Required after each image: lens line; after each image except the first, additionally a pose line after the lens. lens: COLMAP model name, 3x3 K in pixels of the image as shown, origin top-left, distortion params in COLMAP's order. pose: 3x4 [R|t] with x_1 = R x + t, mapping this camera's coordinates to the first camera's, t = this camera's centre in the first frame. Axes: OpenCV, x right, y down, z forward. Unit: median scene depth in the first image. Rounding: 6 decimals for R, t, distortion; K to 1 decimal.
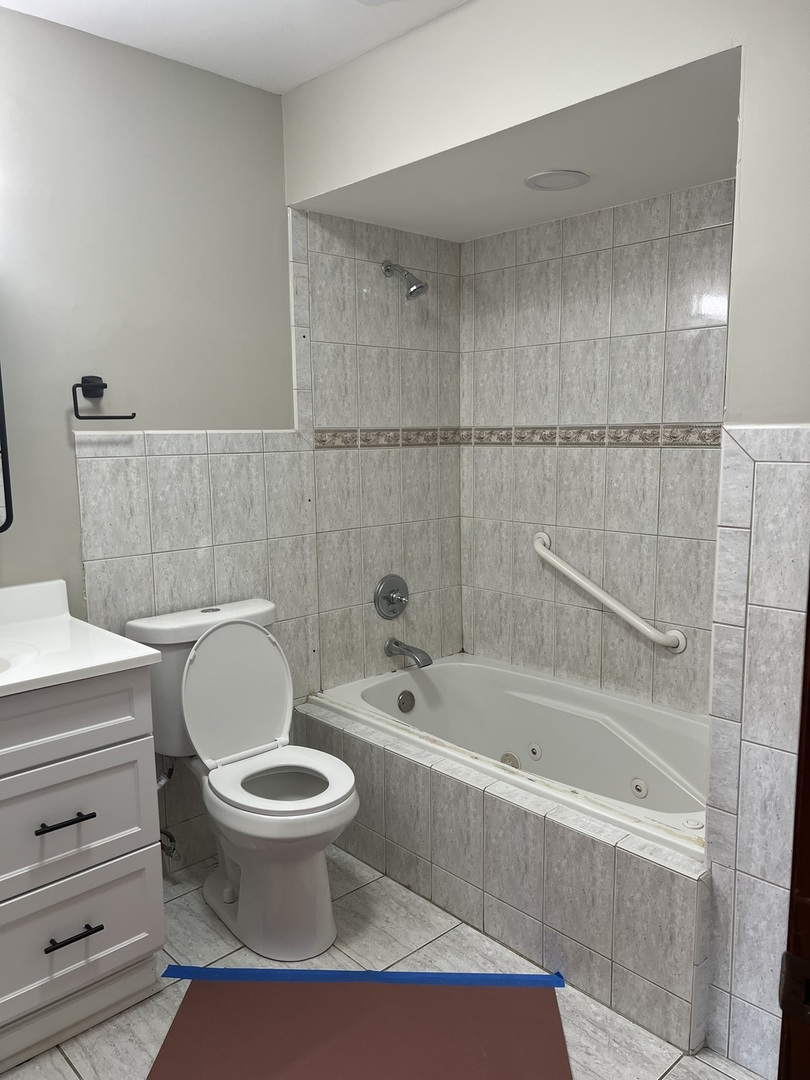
lens RADIAL K [[809.9, 0, 408.0], [0, 809.9, 544.1], [0, 0, 1]] dist [0.040858, -0.017143]
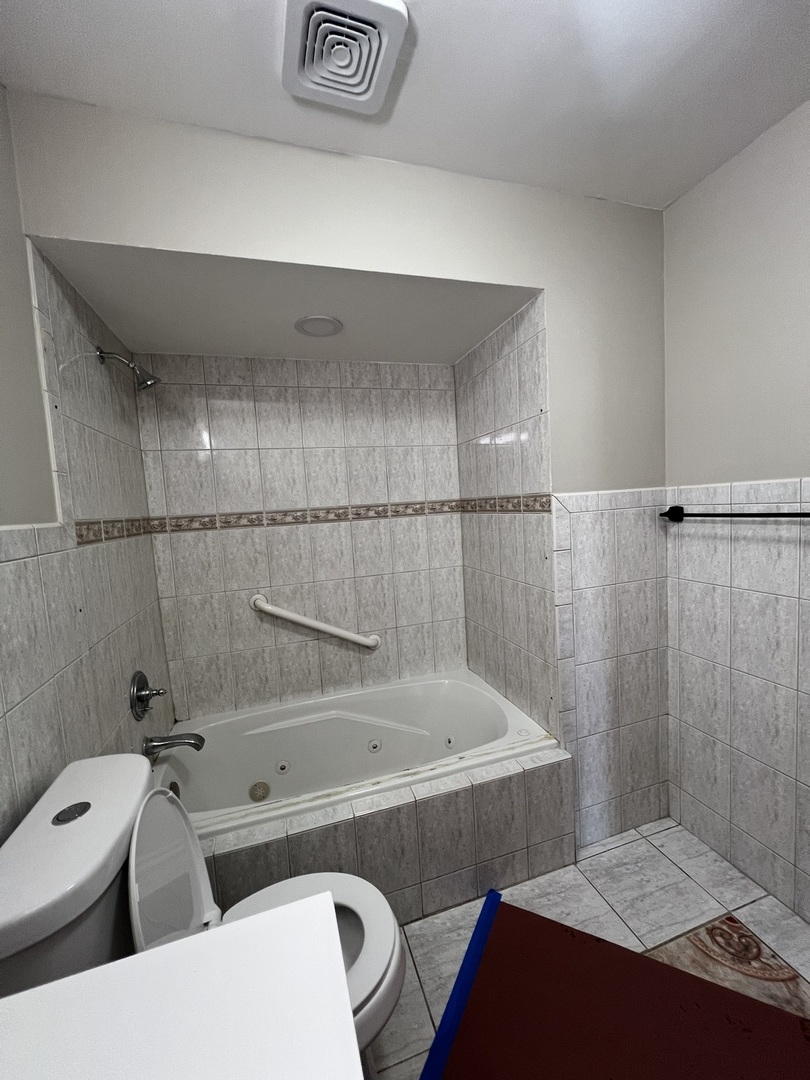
lens RADIAL K [[429.6, 0, 406.4], [0, 429.6, 535.4], [0, 0, 1]] dist [-0.001102, 0.000029]
pose [[0.431824, -0.079374, 0.898459, -0.361890], [0.180356, 0.983601, 0.000212, -0.069798], [-0.883742, 0.161951, 0.439058, 0.530529]]
